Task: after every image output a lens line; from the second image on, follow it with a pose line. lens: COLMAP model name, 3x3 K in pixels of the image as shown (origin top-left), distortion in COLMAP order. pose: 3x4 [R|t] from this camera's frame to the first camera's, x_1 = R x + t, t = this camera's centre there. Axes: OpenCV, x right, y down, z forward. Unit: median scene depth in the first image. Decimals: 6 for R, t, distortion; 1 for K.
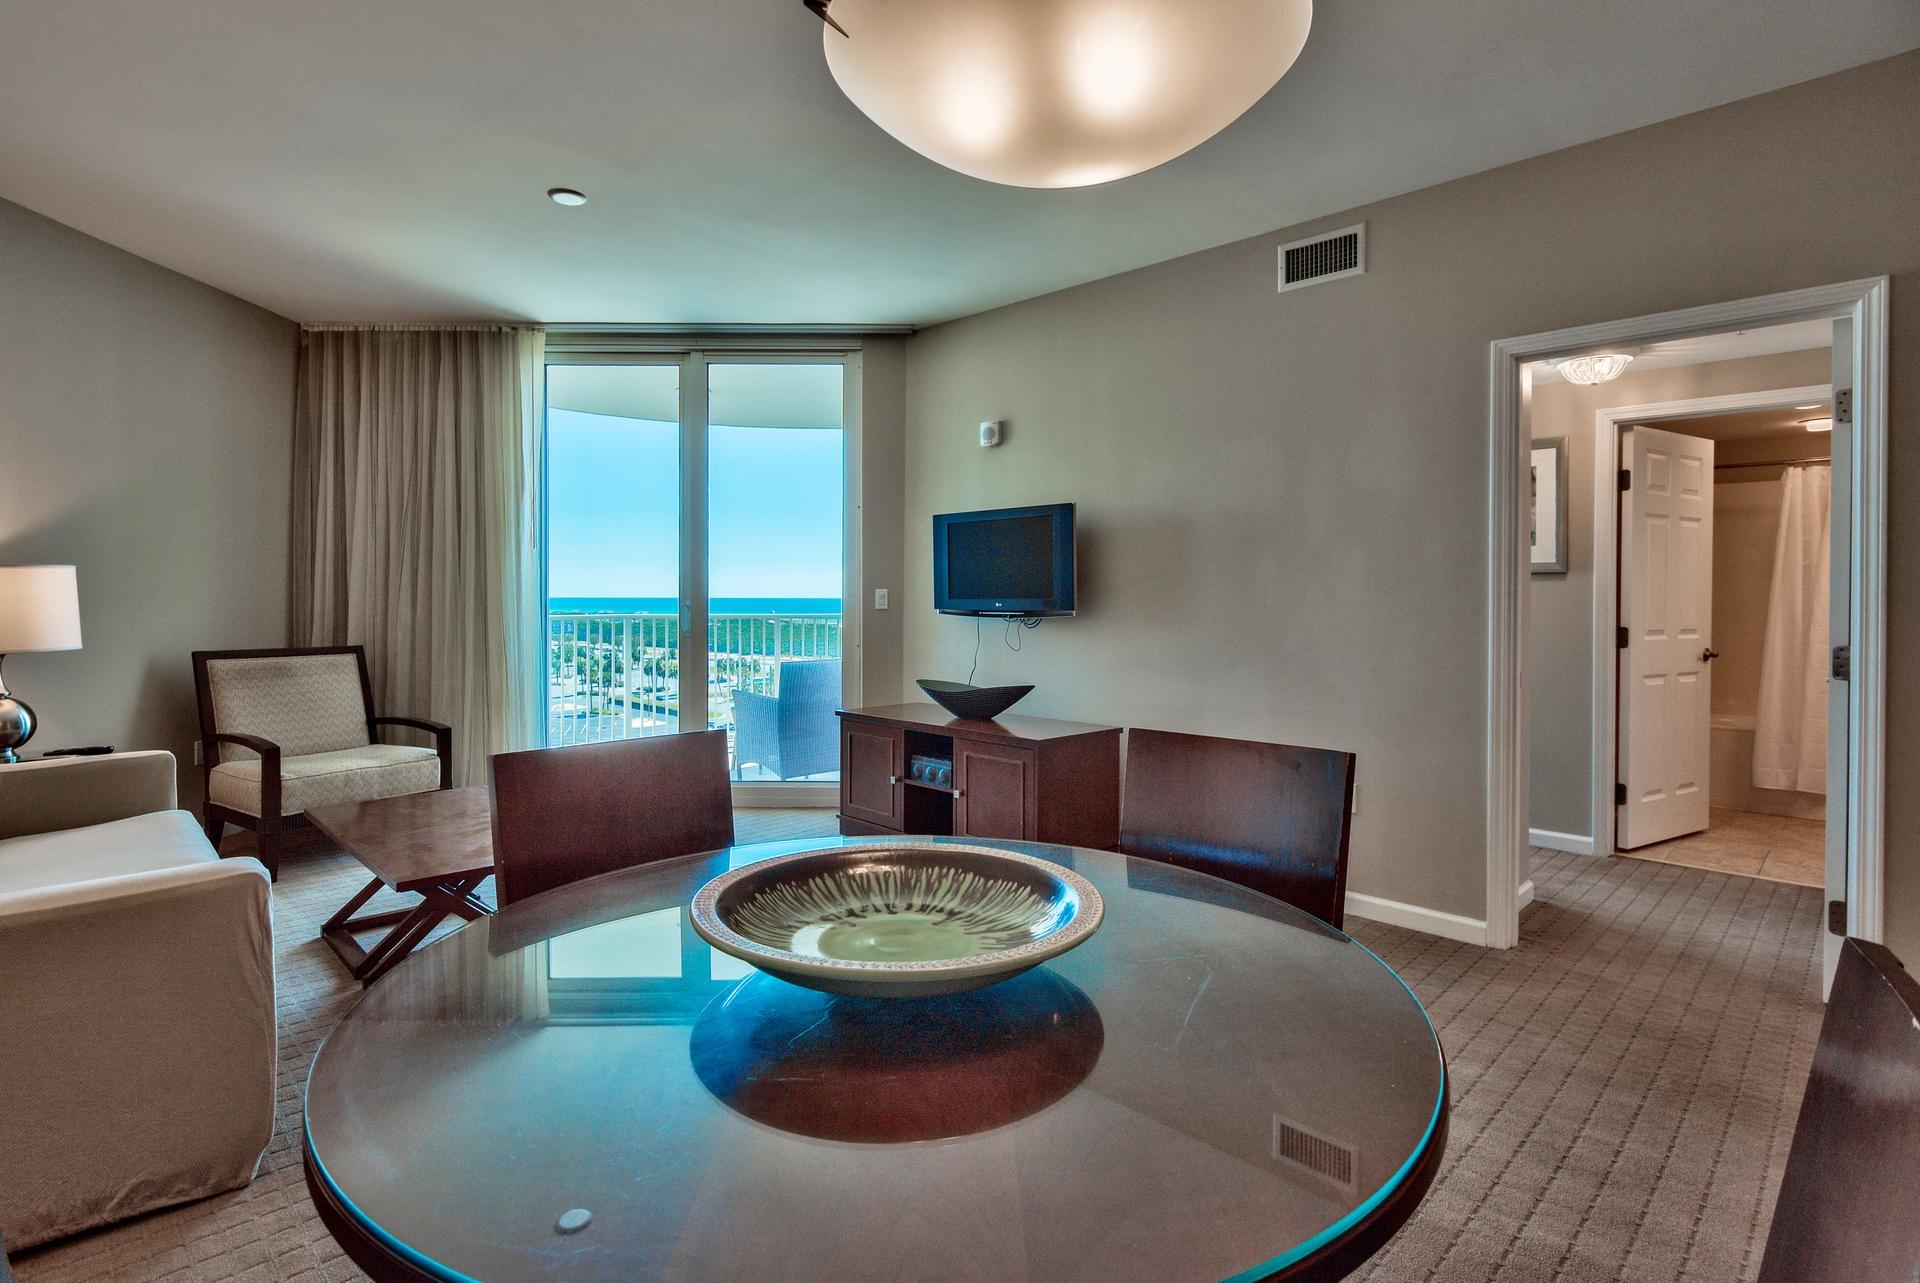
lens RADIAL K [[938.4, 0, 932.8], [0, 938.4, 609.6], [0, 0, 1]] dist [-0.002791, 0.000314]
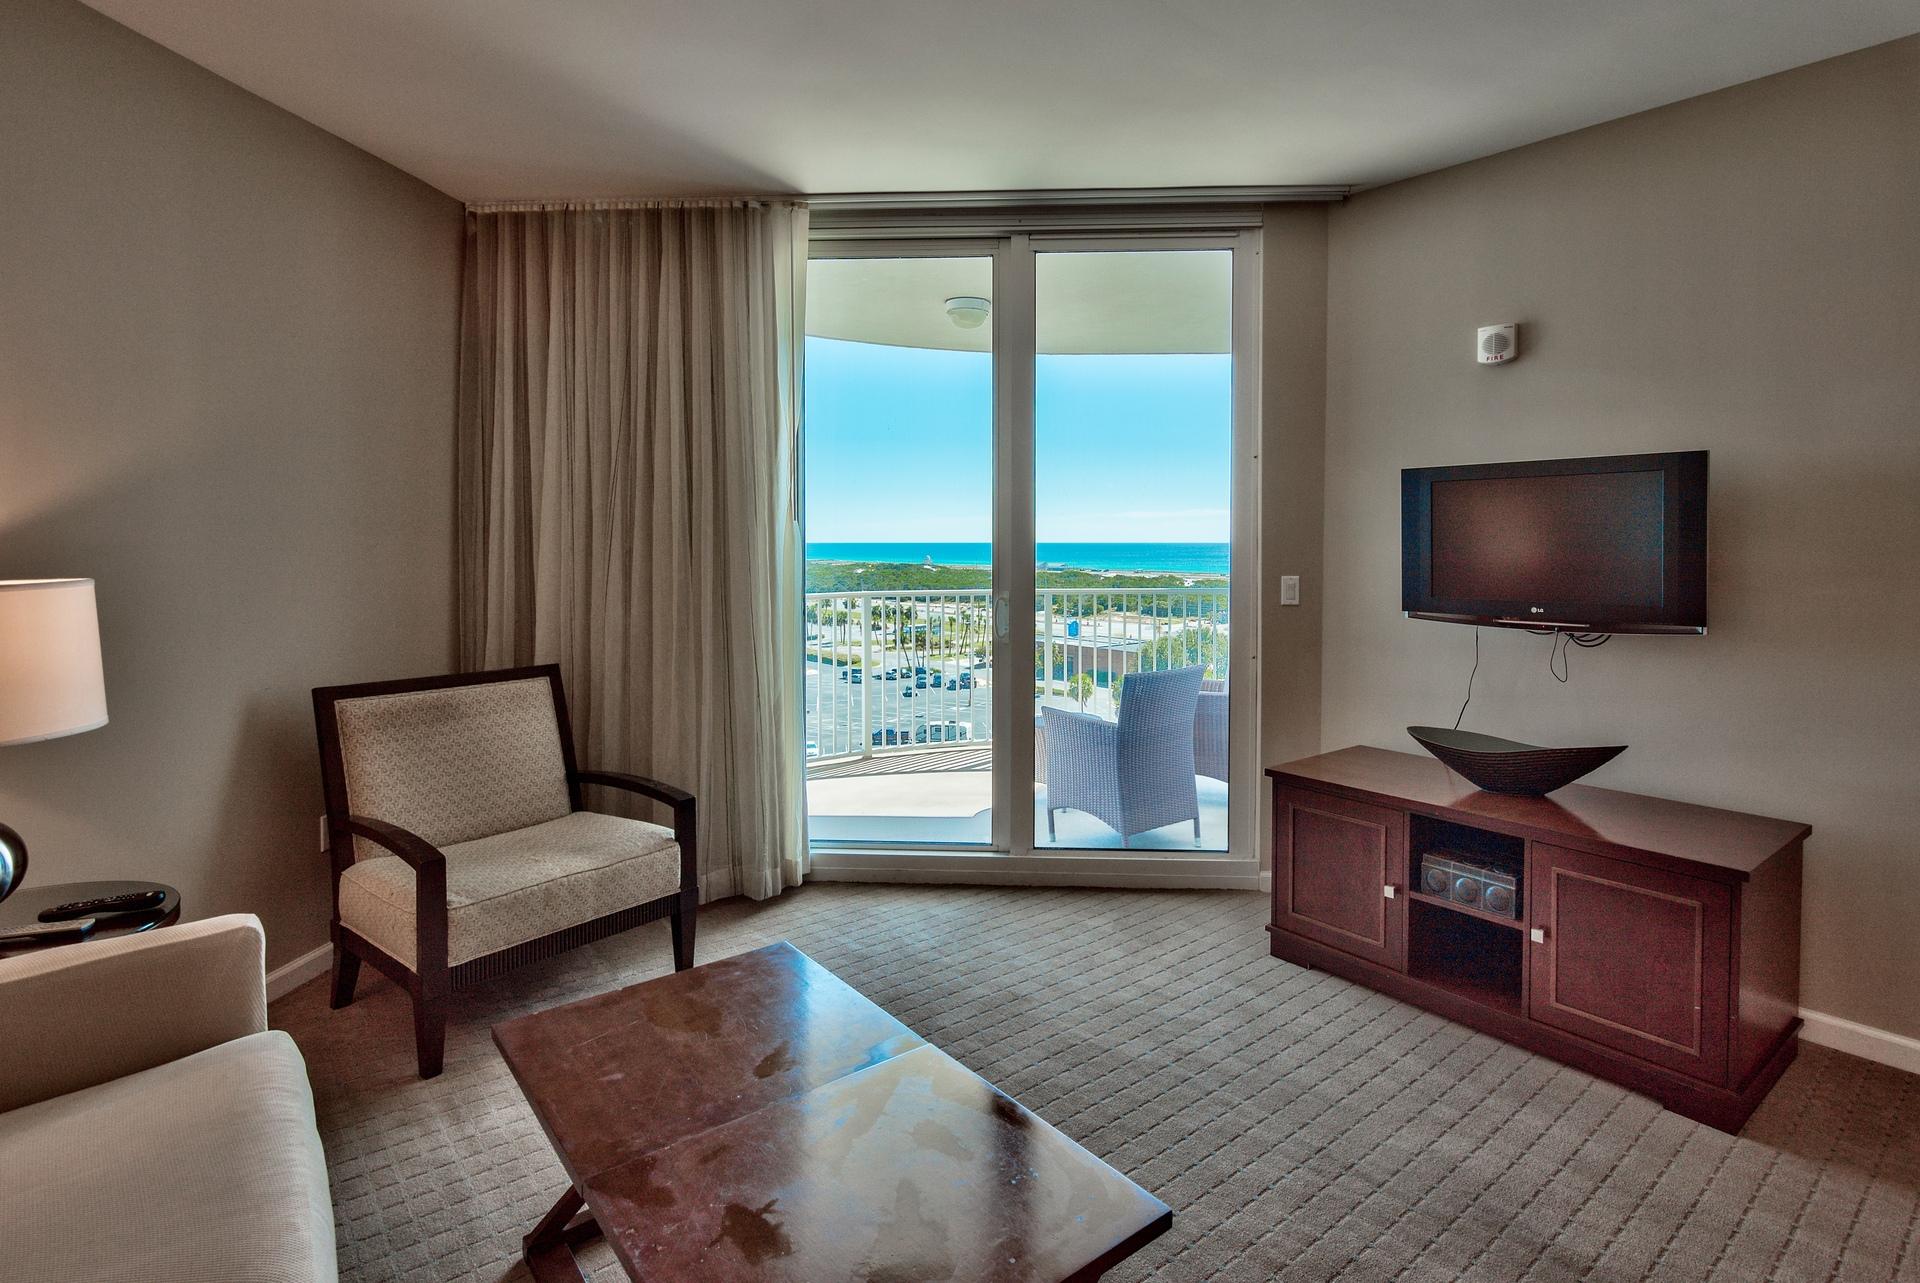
lens RADIAL K [[984.2, 0, 1059.9], [0, 984.2, 564.9], [0, 0, 1]] dist [-0.002095, -0.000341]
pose [[0.999034, -0.003214, -0.043817, -0.213671], [0.003599, 0.999956, 0.008716, -0.040973], [0.043787, -0.008865, 0.999002, 0.302831]]
